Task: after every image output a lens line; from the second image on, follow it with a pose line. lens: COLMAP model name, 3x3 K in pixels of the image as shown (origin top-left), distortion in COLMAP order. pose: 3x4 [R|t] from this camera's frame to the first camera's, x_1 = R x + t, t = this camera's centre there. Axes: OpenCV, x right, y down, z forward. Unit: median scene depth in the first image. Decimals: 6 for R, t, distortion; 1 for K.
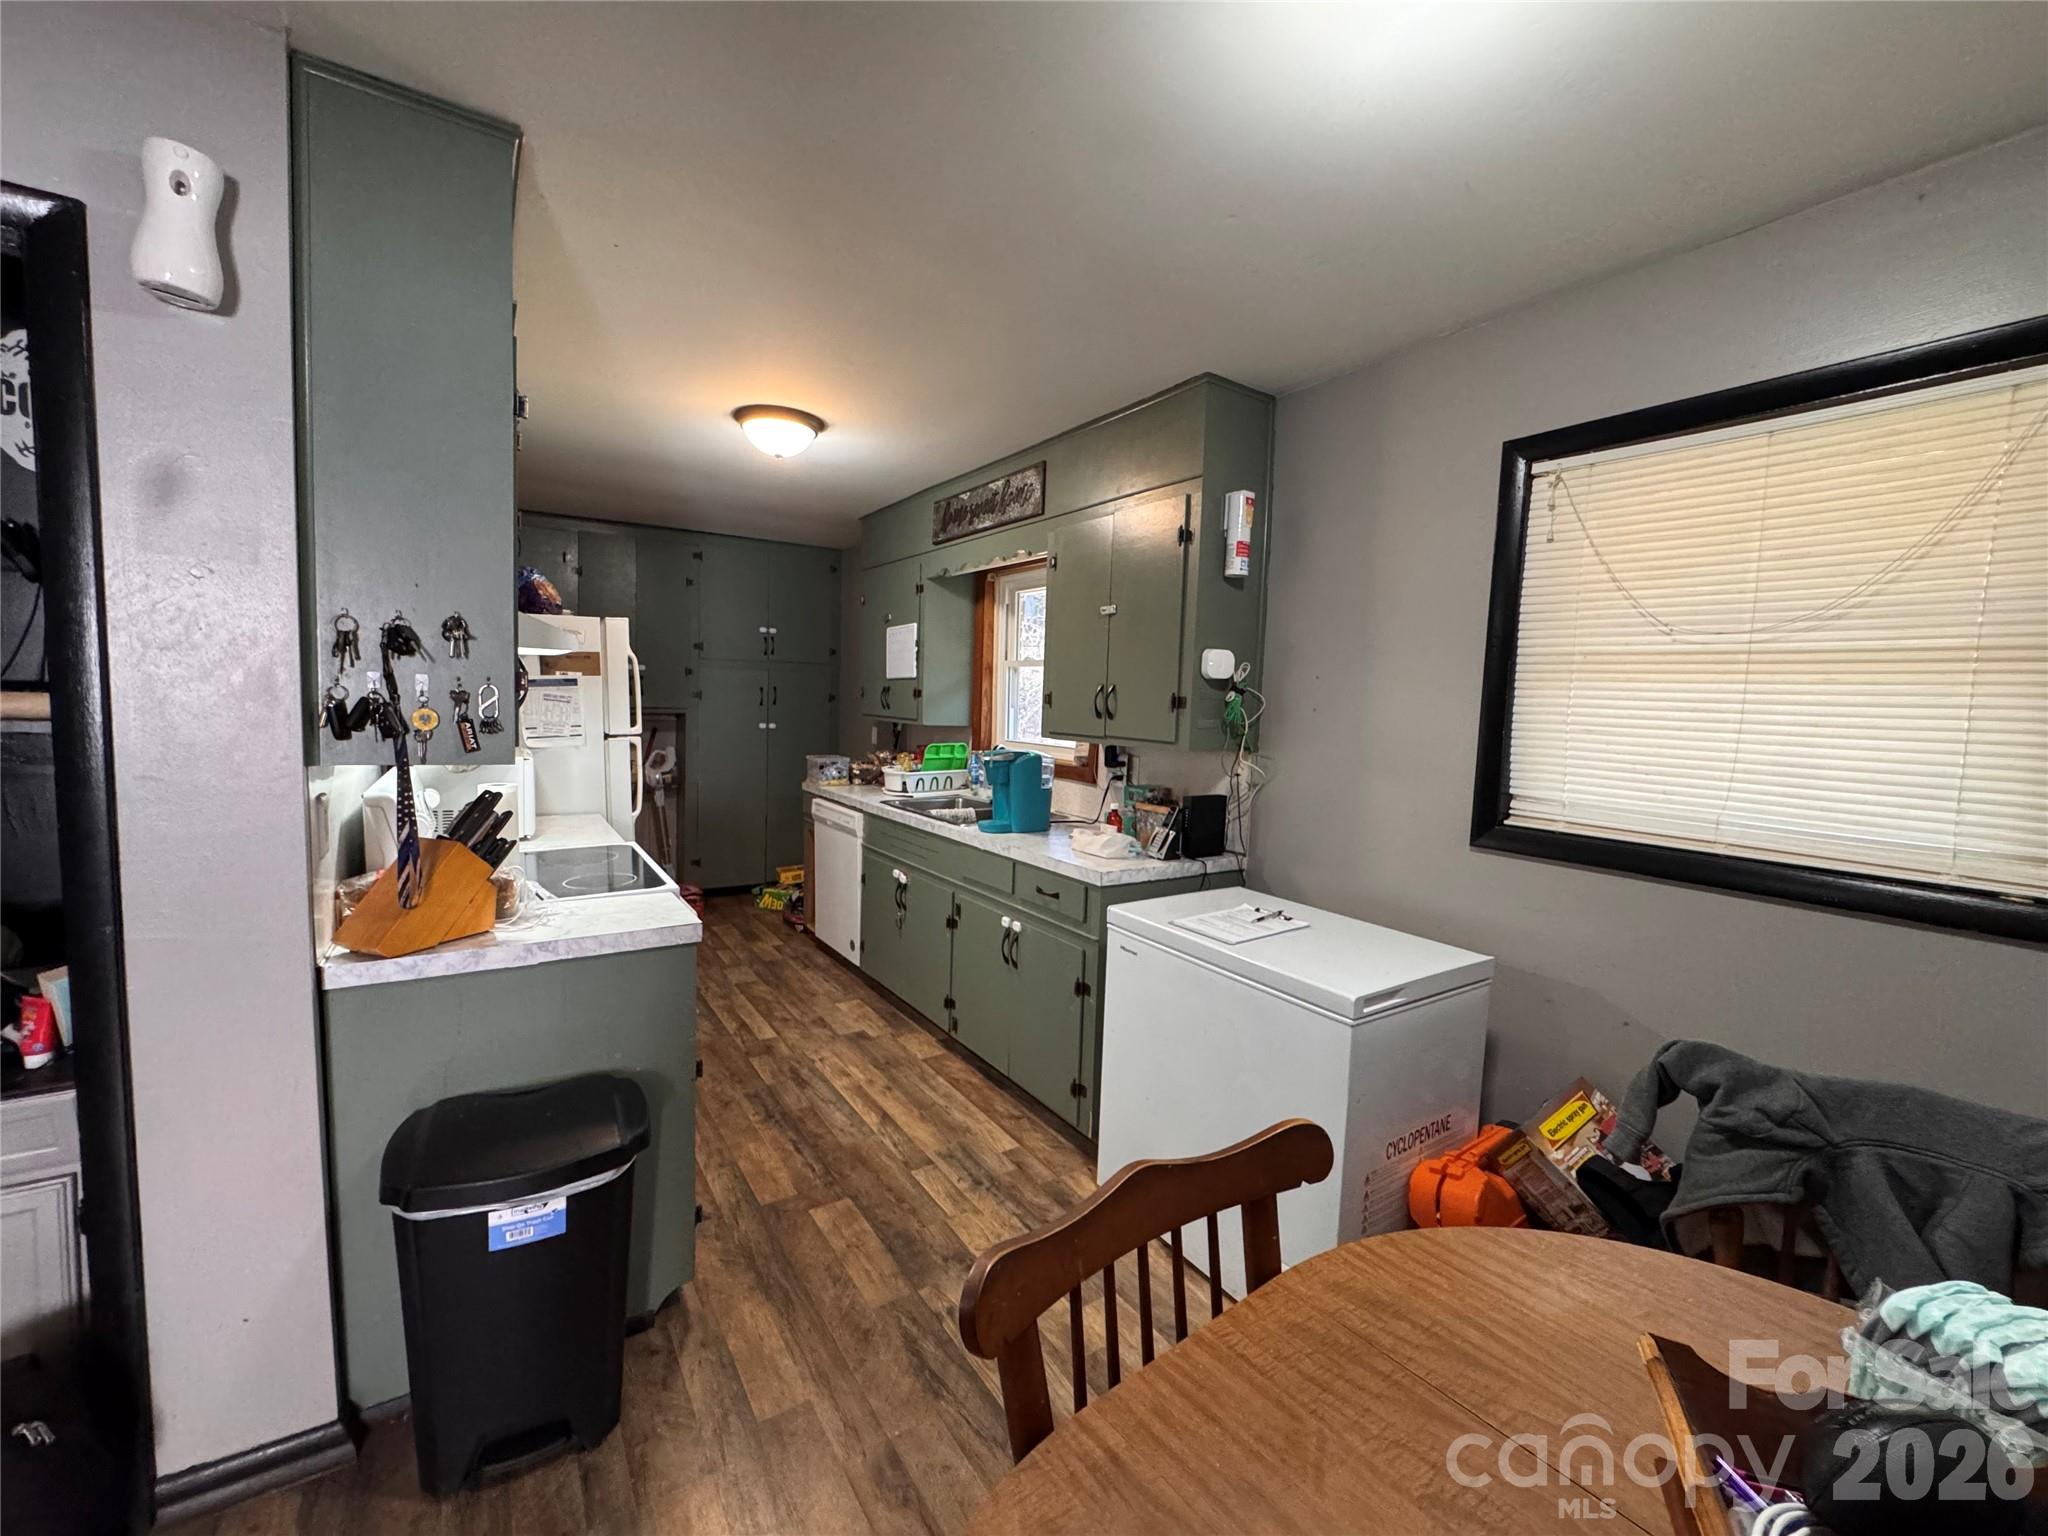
lens RADIAL K [[818.9, 0, 1023.3], [0, 818.9, 766.3], [0, 0, 1]] dist [-0.001852, 0.000948]
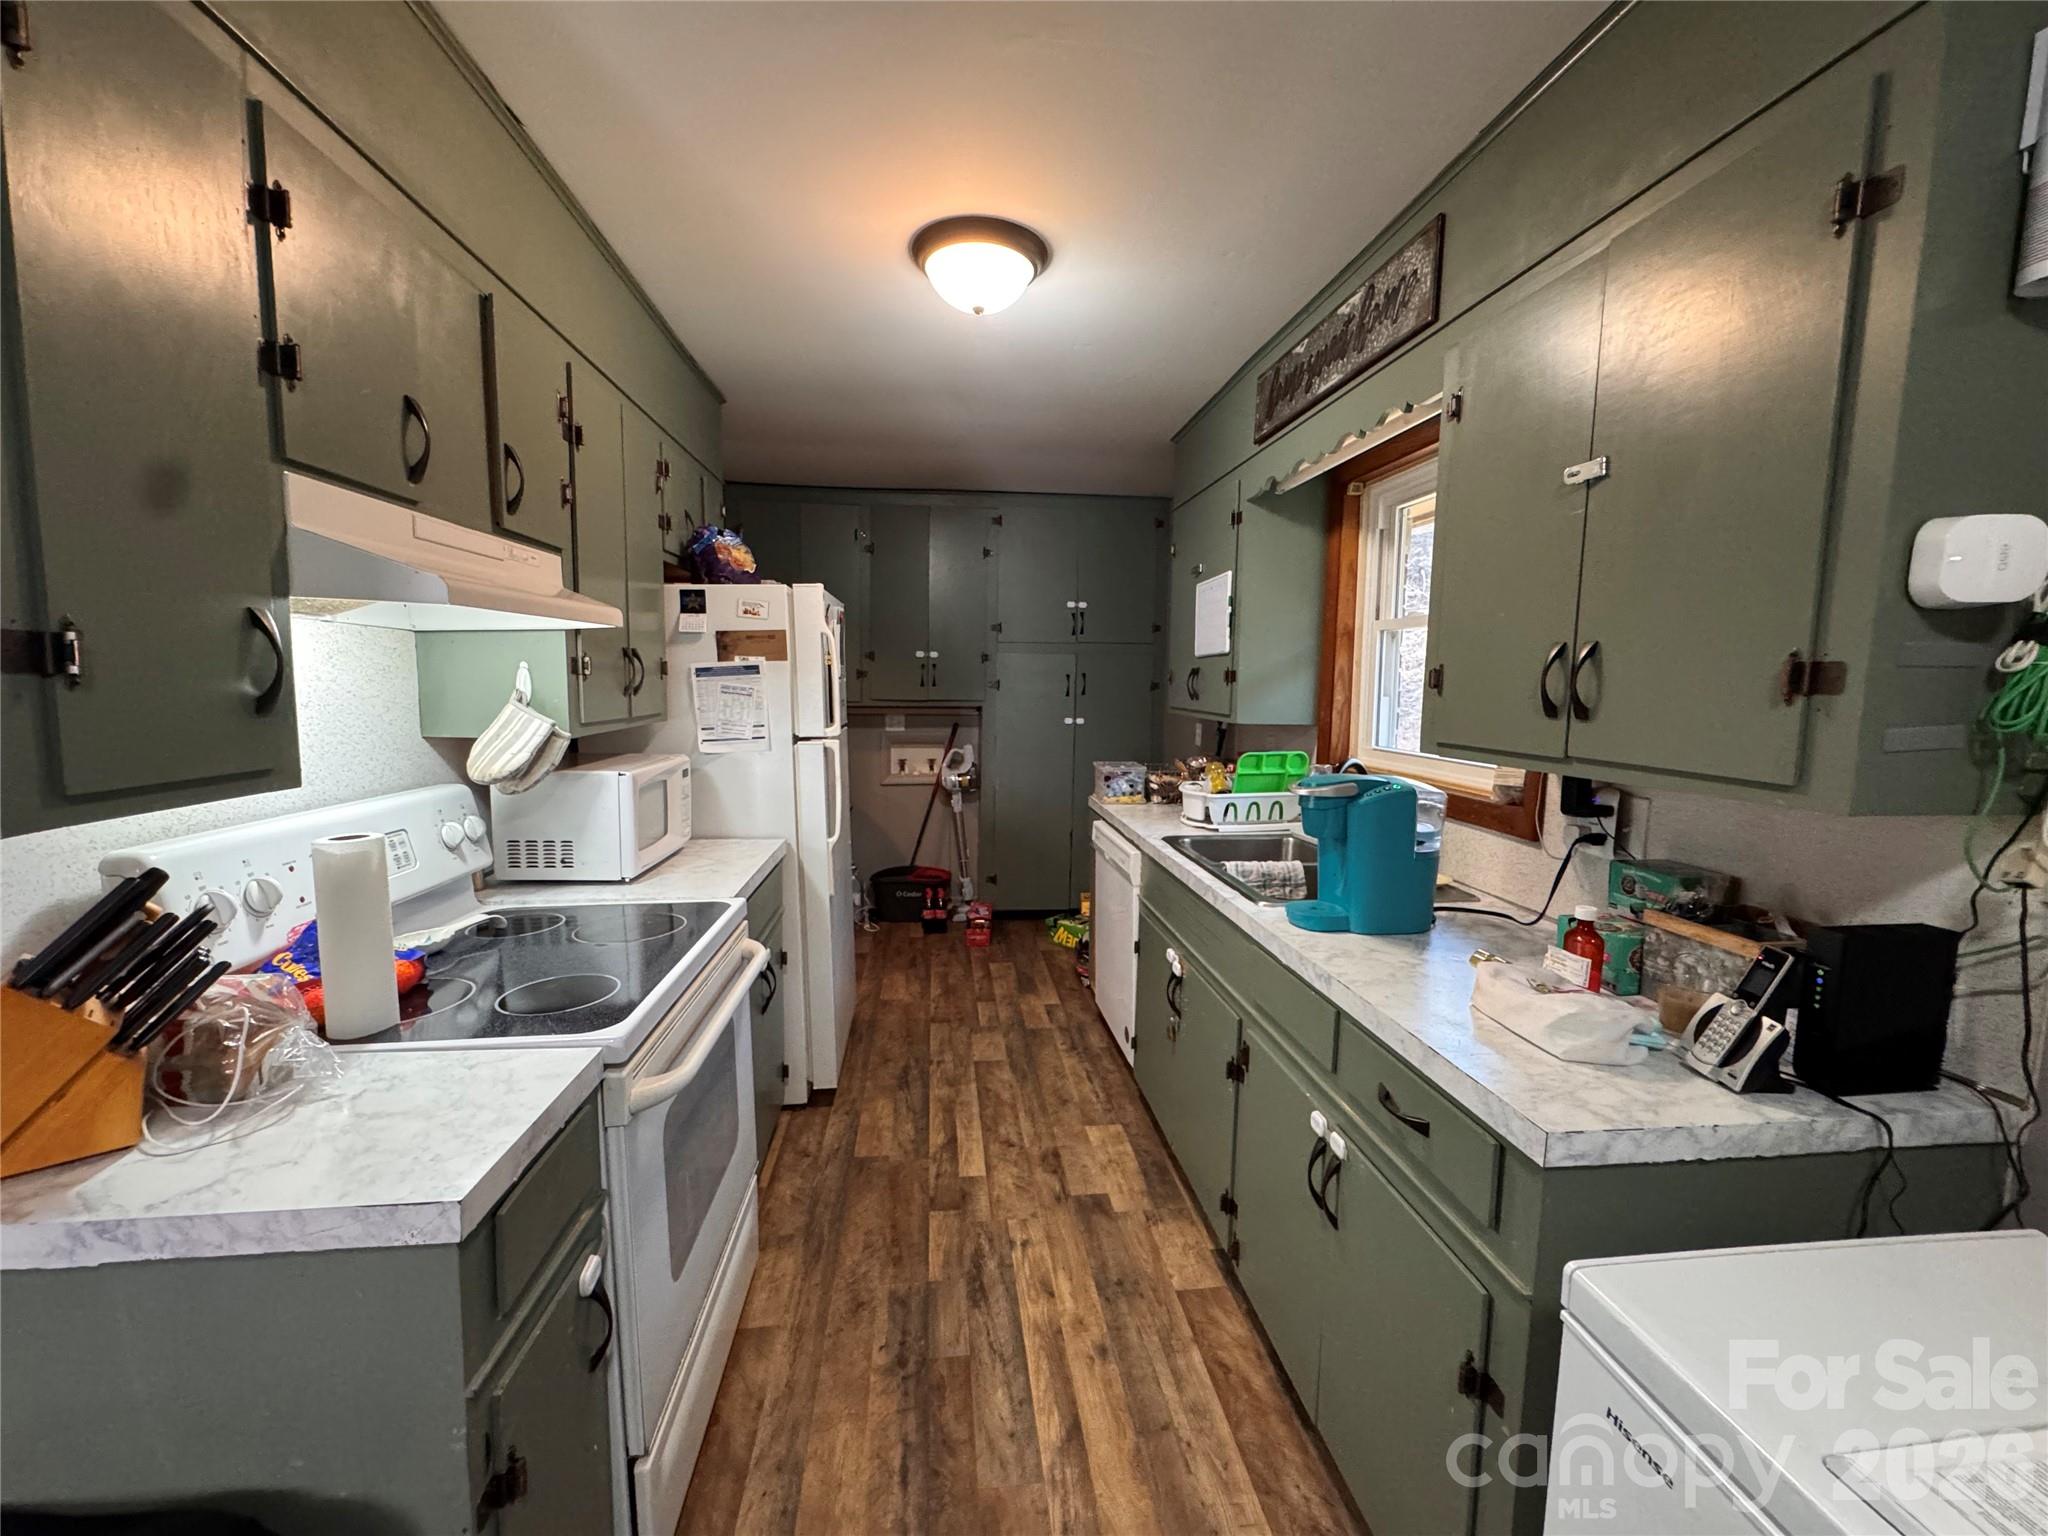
lens RADIAL K [[818.9, 0, 1023.3], [0, 818.9, 766.3], [0, 0, 1]] dist [-0.001852, 0.000948]
pose [[0.888684, 0.028300, -0.457647, 0.035850], [-0.022540, 0.999583, 0.018043, -0.029521], [0.457966, -0.005719, 0.888951, 0.407912]]
